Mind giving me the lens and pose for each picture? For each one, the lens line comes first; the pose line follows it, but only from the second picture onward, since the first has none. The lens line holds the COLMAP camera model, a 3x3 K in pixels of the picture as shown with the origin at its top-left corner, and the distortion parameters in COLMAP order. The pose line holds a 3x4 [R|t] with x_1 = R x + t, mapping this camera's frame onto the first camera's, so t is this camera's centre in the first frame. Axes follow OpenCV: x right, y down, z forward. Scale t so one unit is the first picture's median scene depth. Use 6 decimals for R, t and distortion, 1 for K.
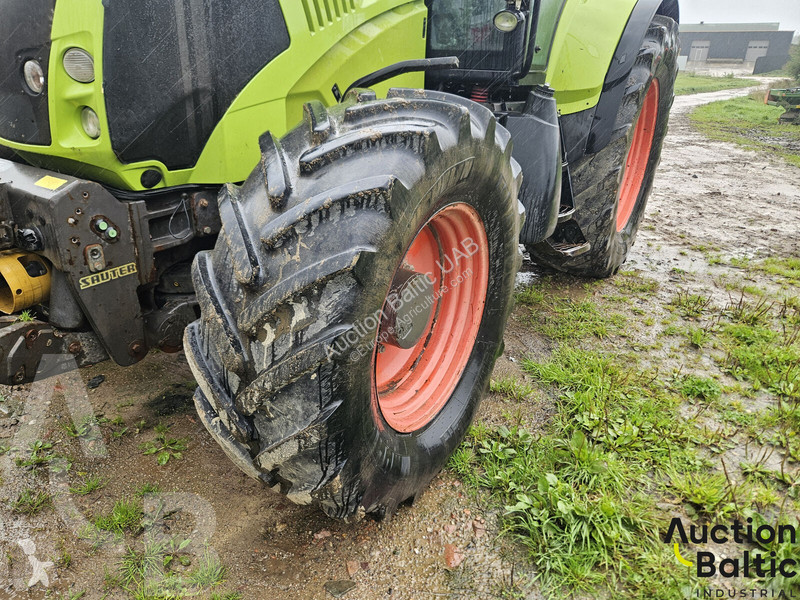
lens RADIAL K [[529.0, 0, 392.7], [0, 529.0, 297.3], [0, 0, 1]] dist [0.065066, -0.049325]
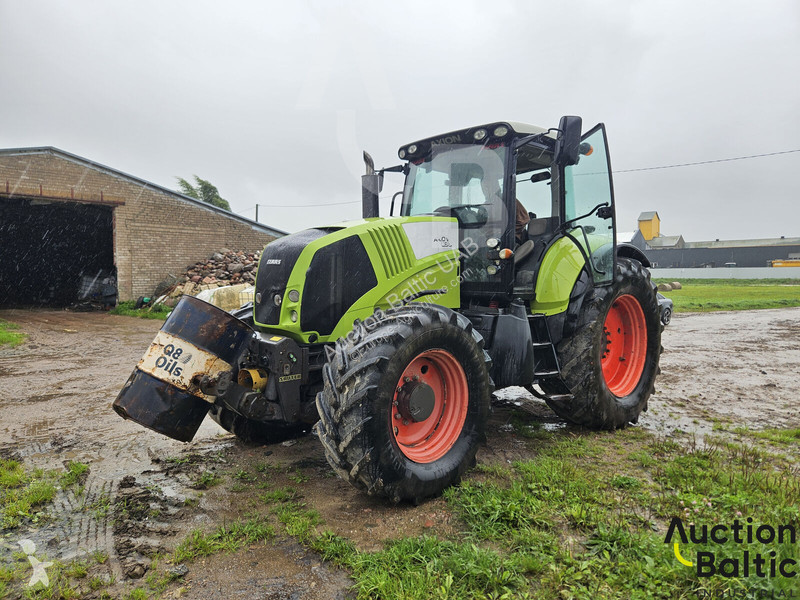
lens RADIAL K [[529.0, 0, 396.5], [0, 529.0, 302.2], [0, 0, 1]] dist [0.065066, -0.049325]
pose [[0.969308, -0.009740, -0.245657, 0.535880], [-0.079400, 0.933266, -0.350299, 0.462095], [0.232675, 0.359053, 0.903849, -1.201247]]
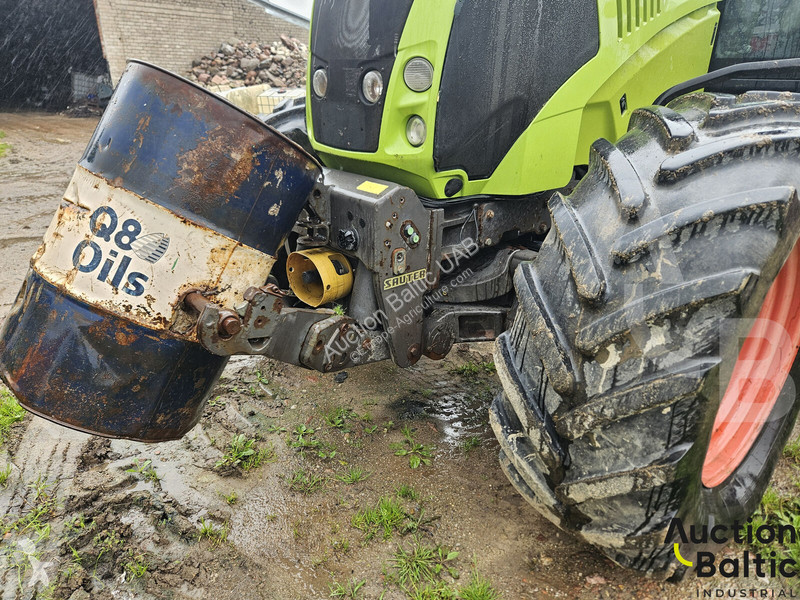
lens RADIAL K [[529.0, 0, 402.9], [0, 529.0, 310.3], [0, 0, 1]] dist [0.065066, -0.049325]
pose [[0.960057, 0.099694, -0.261443, -0.283195], [-0.104511, 0.994513, -0.004549, 0.026797], [0.259555, 0.031691, 0.965208, 0.014638]]
